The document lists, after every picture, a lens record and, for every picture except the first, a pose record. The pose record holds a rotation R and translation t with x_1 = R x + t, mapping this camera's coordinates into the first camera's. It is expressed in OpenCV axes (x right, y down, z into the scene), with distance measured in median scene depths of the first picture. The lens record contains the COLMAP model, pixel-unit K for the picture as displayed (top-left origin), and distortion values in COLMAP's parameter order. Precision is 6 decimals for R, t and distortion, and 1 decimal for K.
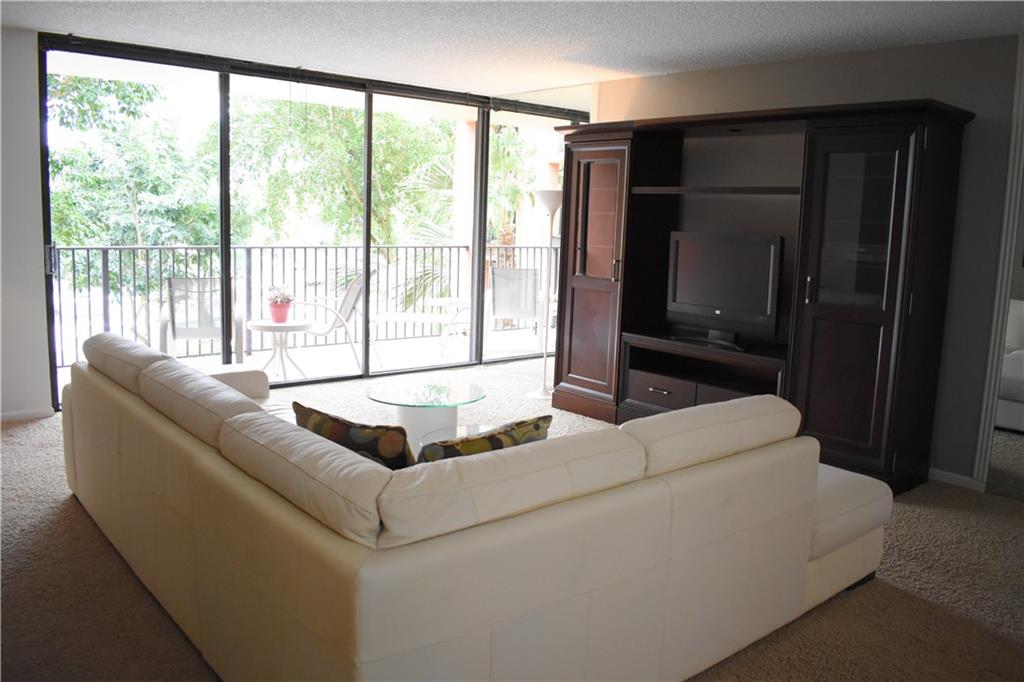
lens RADIAL K [[816.8, 0, 512.0], [0, 816.8, 341.0], [0, 0, 1]] dist [-0.089567, 0.002893]
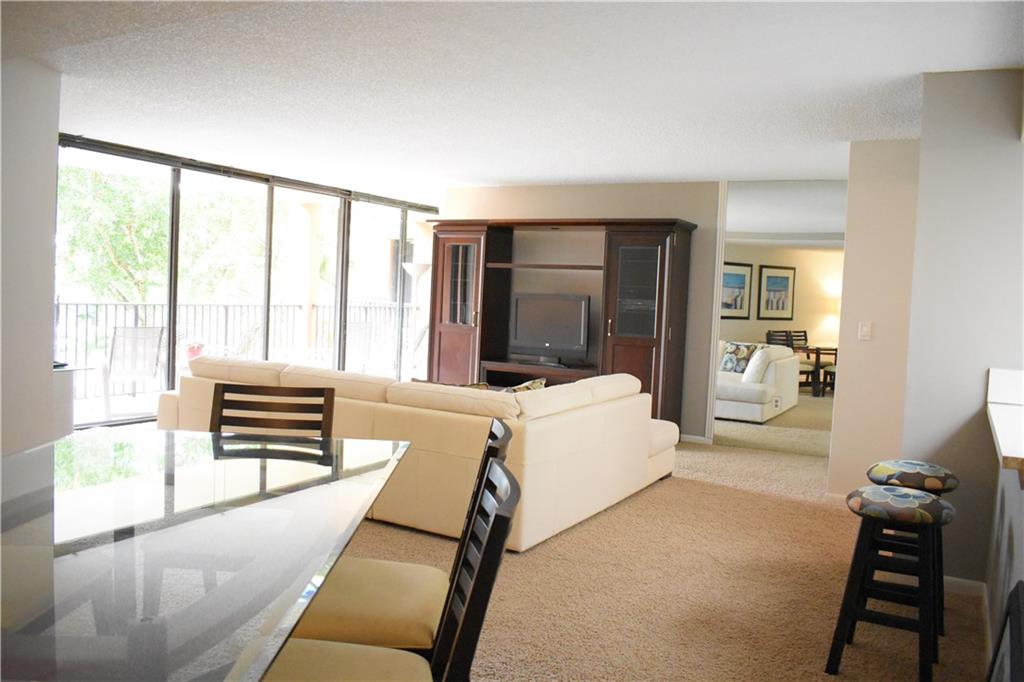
lens RADIAL K [[816.8, 0, 512.0], [0, 816.8, 341.0], [0, 0, 1]] dist [-0.089567, 0.002893]
pose [[0.935786, -0.011872, 0.352369, -0.330493], [0.039806, 0.996600, -0.072135, 0.061863], [-0.350315, 0.081529, 0.933077, -0.394307]]
